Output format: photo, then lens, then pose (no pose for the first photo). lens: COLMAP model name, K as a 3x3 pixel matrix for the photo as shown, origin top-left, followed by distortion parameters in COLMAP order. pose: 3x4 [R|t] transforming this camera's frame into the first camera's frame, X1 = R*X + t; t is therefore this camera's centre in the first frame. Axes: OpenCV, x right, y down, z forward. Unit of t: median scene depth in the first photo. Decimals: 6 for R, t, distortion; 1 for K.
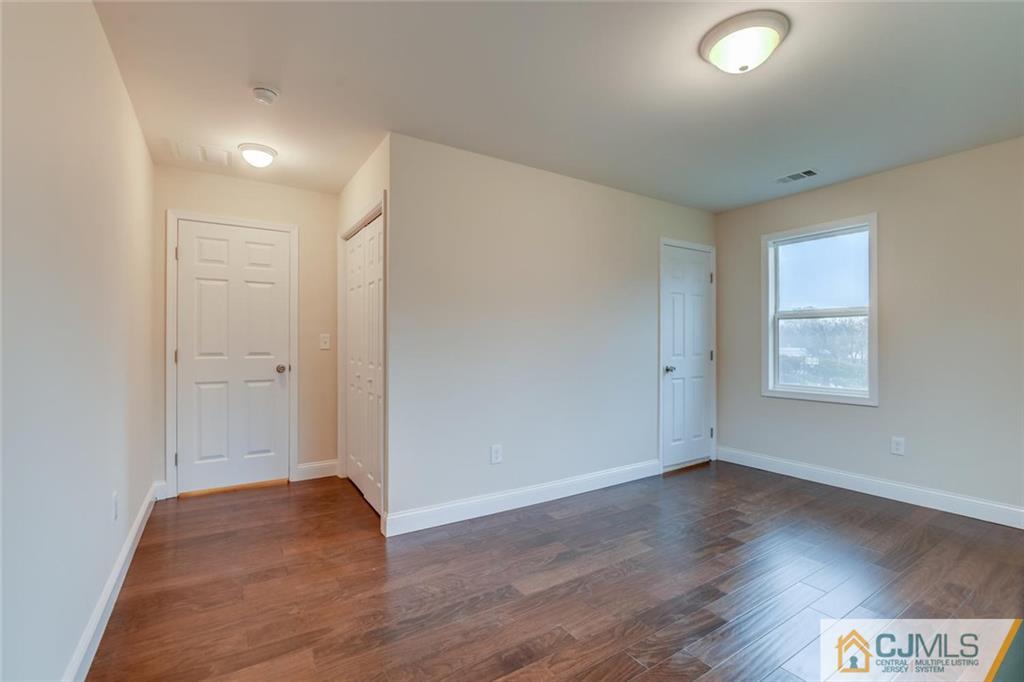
lens RADIAL K [[458.8, 0, 508.5], [0, 458.8, 345.1], [0, 0, 1]] dist [-0.009865, -0.000059]
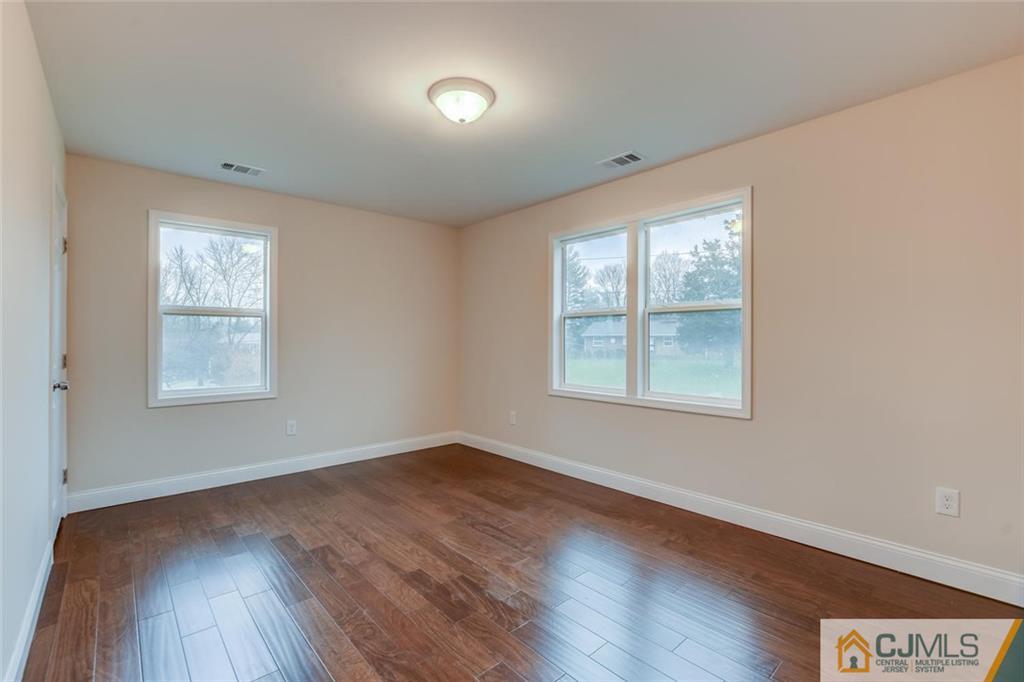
lens RADIAL K [[452.0, 0, 512.4], [0, 452.0, 339.1], [0, 0, 1]] dist [-0.014080, 0.000092]
pose [[-0.169434, 0.010133, 0.985489, -0.522183], [0.008063, 0.999928, -0.008895, 0.003083], [-0.985509, 0.006438, -0.169503, 0.789742]]
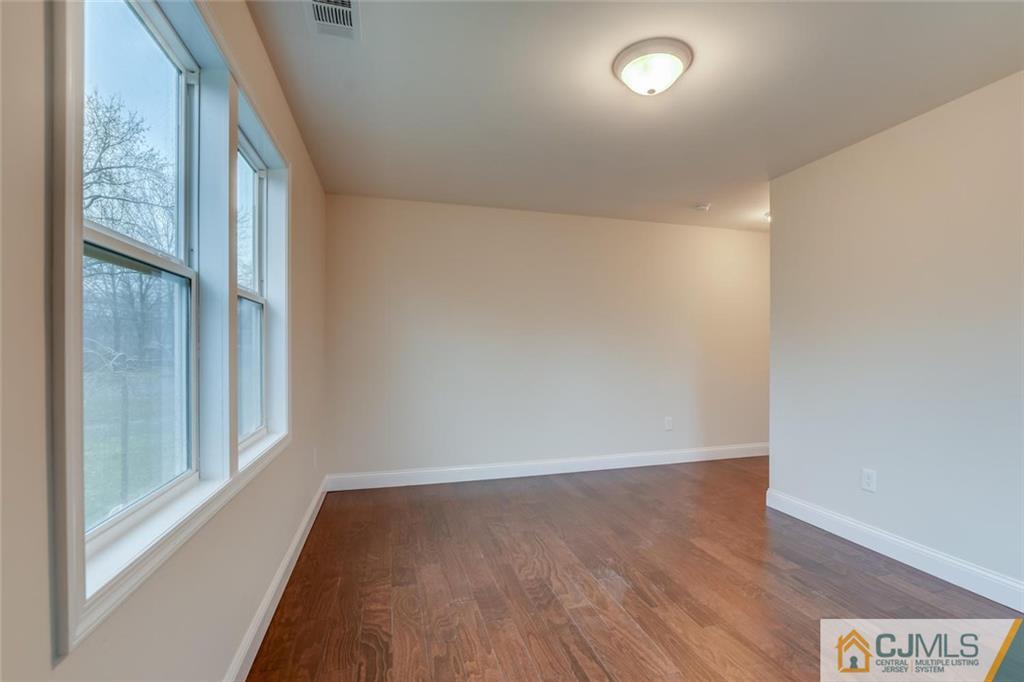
lens RADIAL K [[458.8, 0, 508.5], [0, 458.8, 345.1], [0, 0, 1]] dist [-0.009865, -0.000059]
pose [[-0.302553, -0.003383, -0.953126, 1.205671], [-0.009507, 0.999955, -0.000532, -0.010436], [0.953085, 0.008900, -0.302572, 0.740635]]
